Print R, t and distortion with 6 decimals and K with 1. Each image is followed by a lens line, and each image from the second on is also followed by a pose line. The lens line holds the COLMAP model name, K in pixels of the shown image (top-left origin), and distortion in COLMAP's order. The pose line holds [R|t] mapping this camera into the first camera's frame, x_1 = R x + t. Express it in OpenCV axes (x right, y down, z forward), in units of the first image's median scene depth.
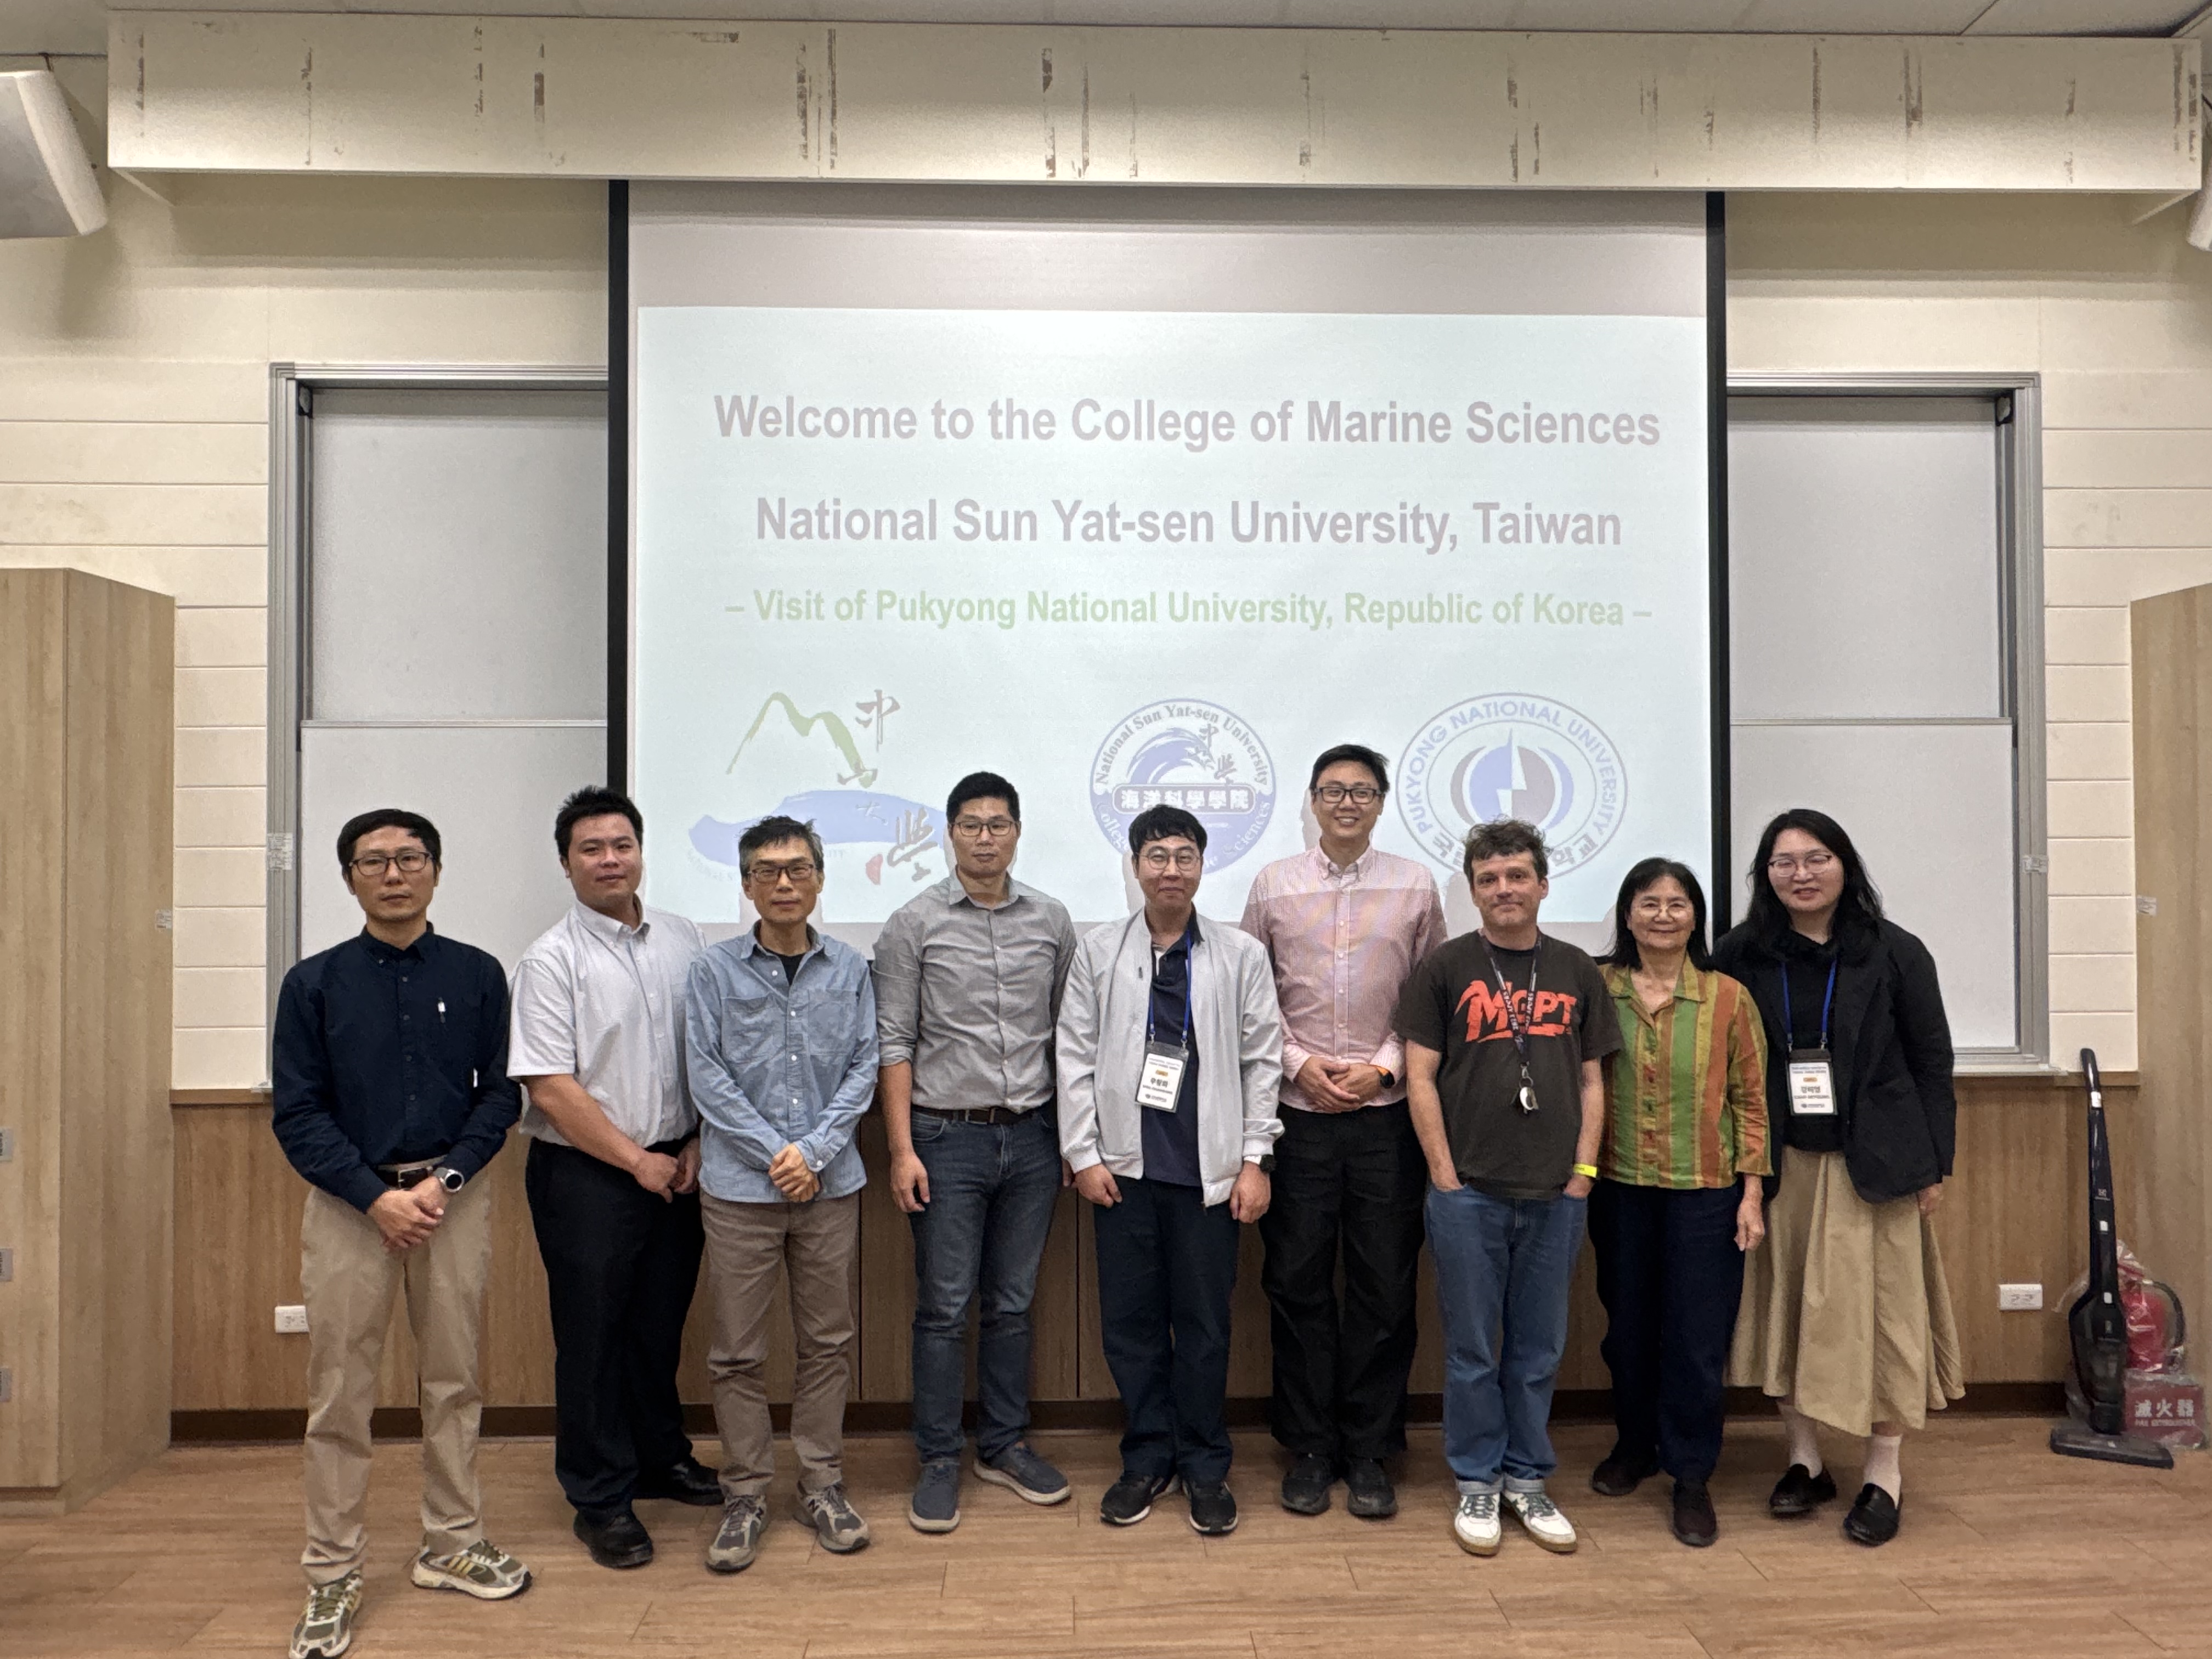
lens RADIAL K [[1386.7, 0, 1103.2], [0, 1386.7, 828.1], [0, 0, 1]] dist [-0.001164, -0.000030]
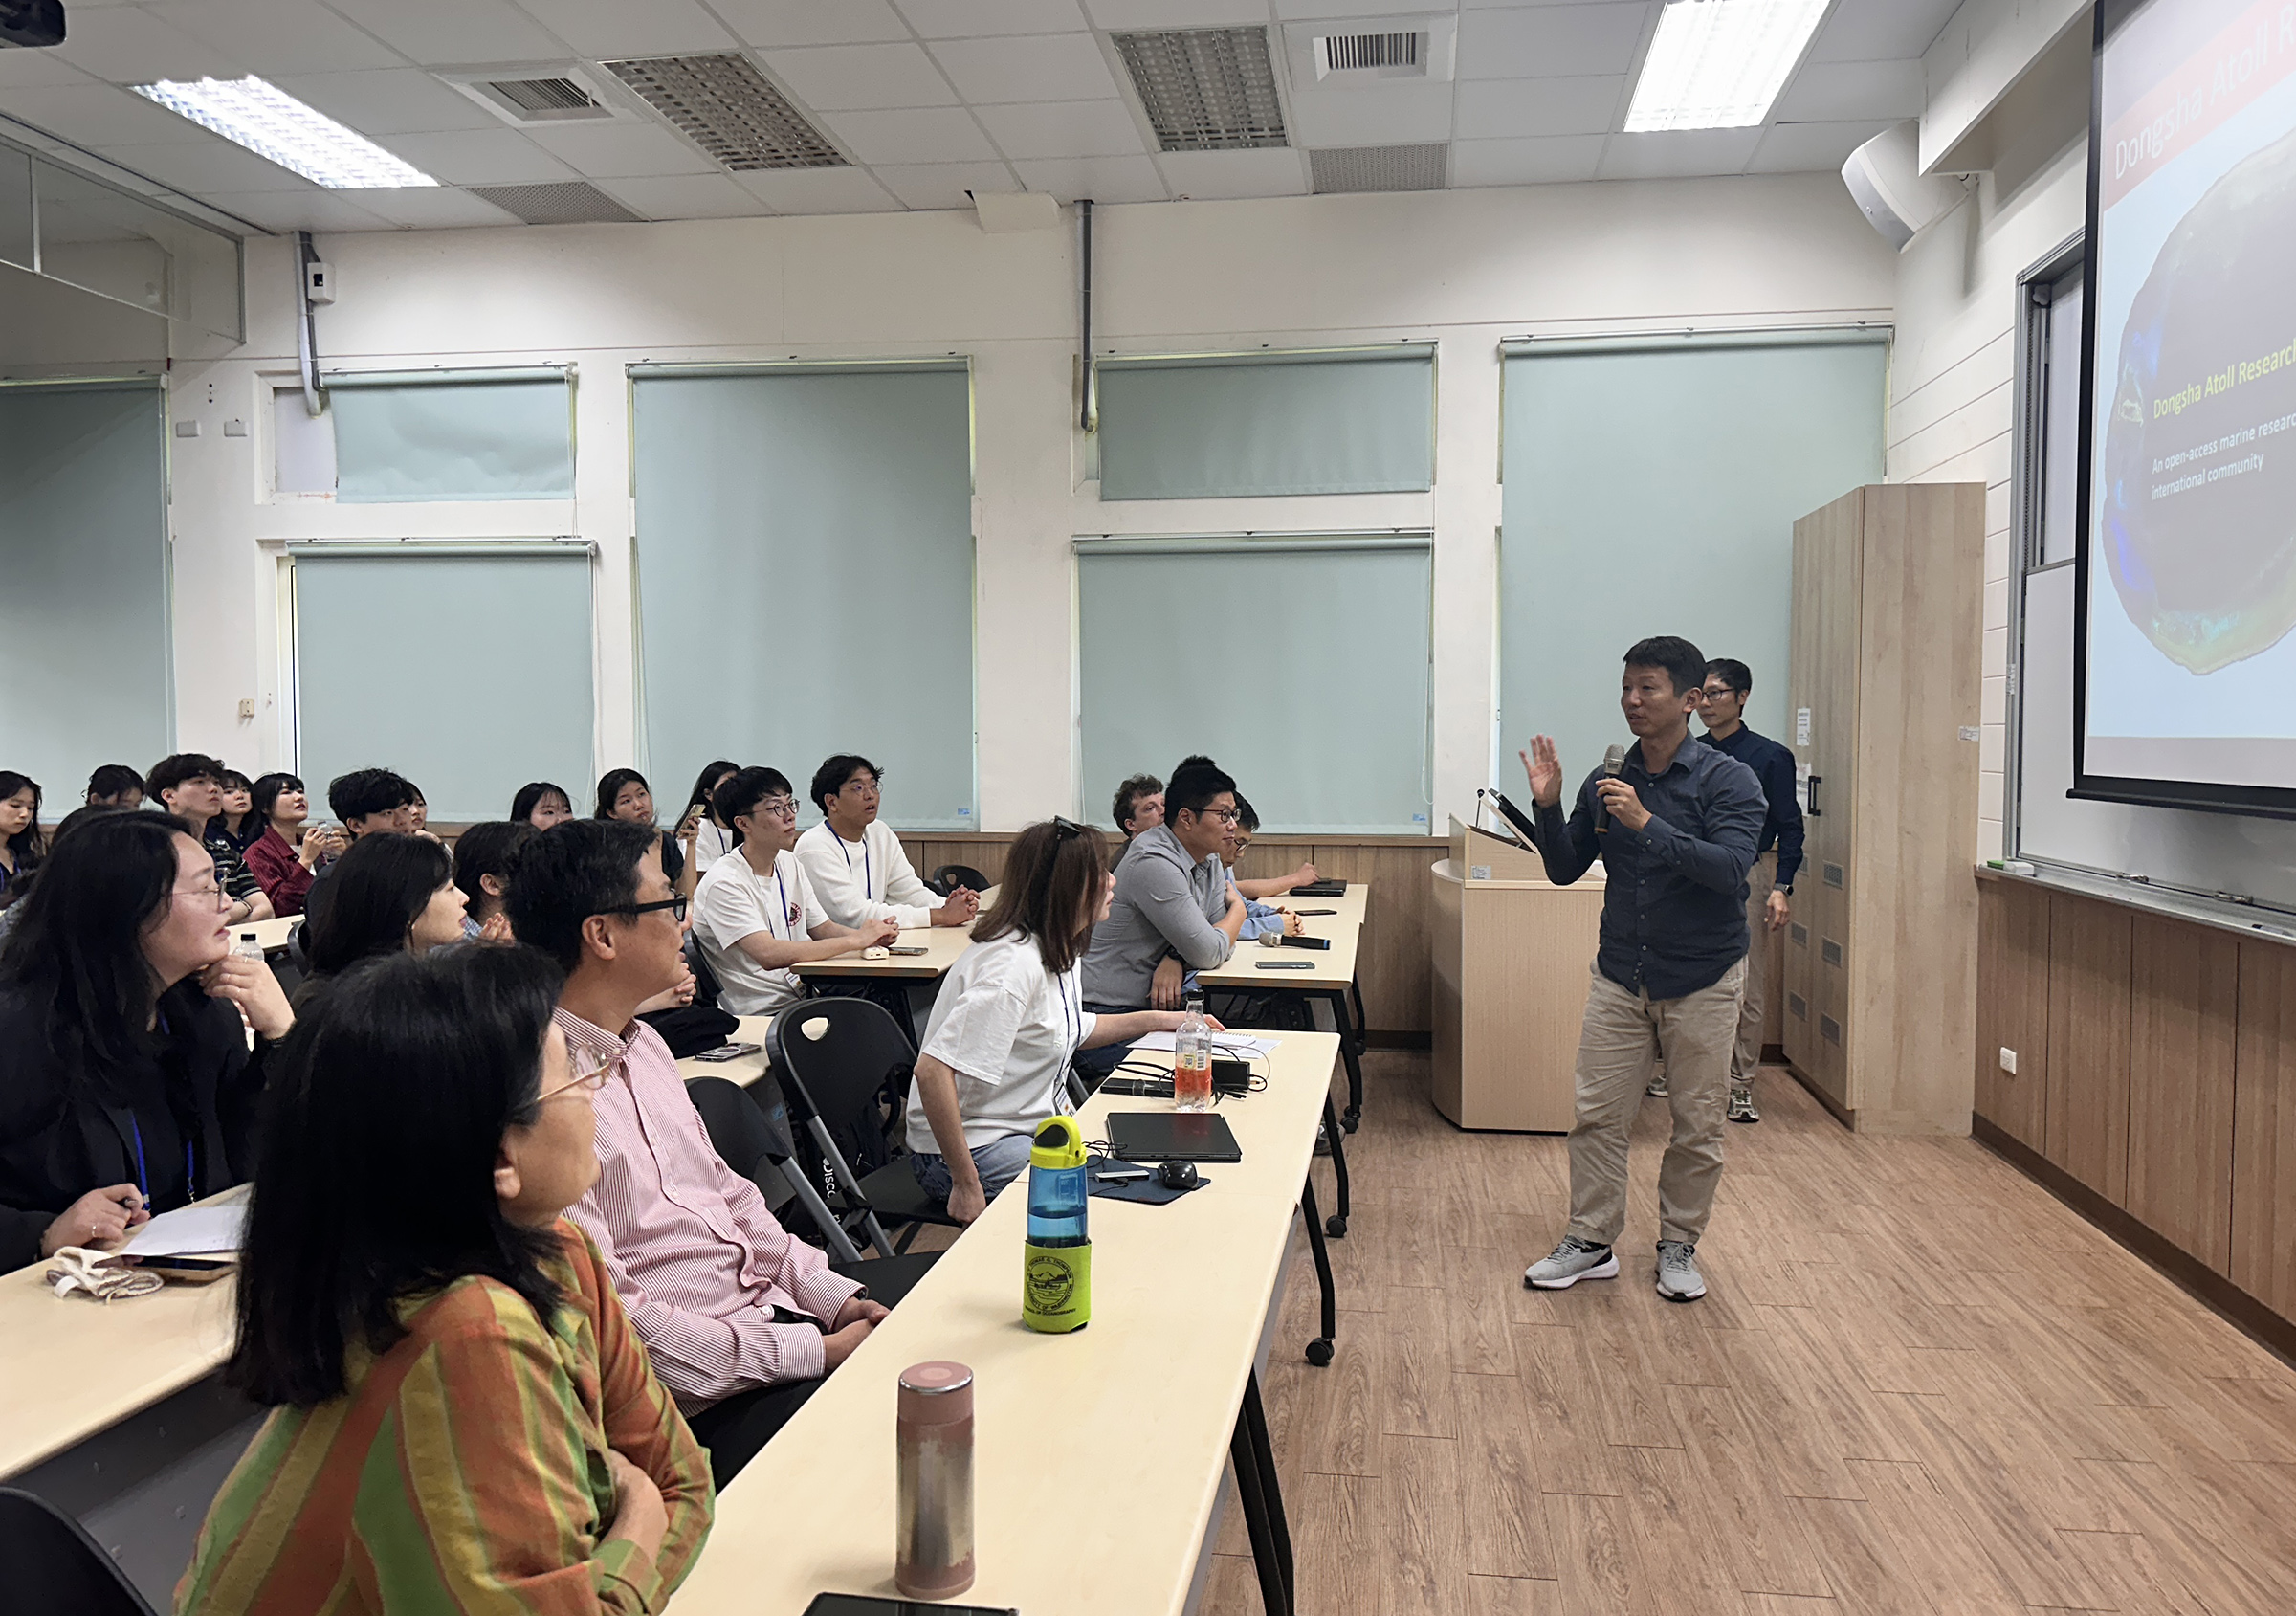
lens RADIAL K [[1676.3, 0, 1148.5], [0, 1676.3, 810.8], [0, 0, 1]] dist [0.004345, 0.001185]
pose [[-0.180305, 0.045414, -0.982562, 1.145677], [0.011759, 0.998962, 0.044014, 0.067087], [0.983540, -0.003618, -0.180652, 0.600857]]
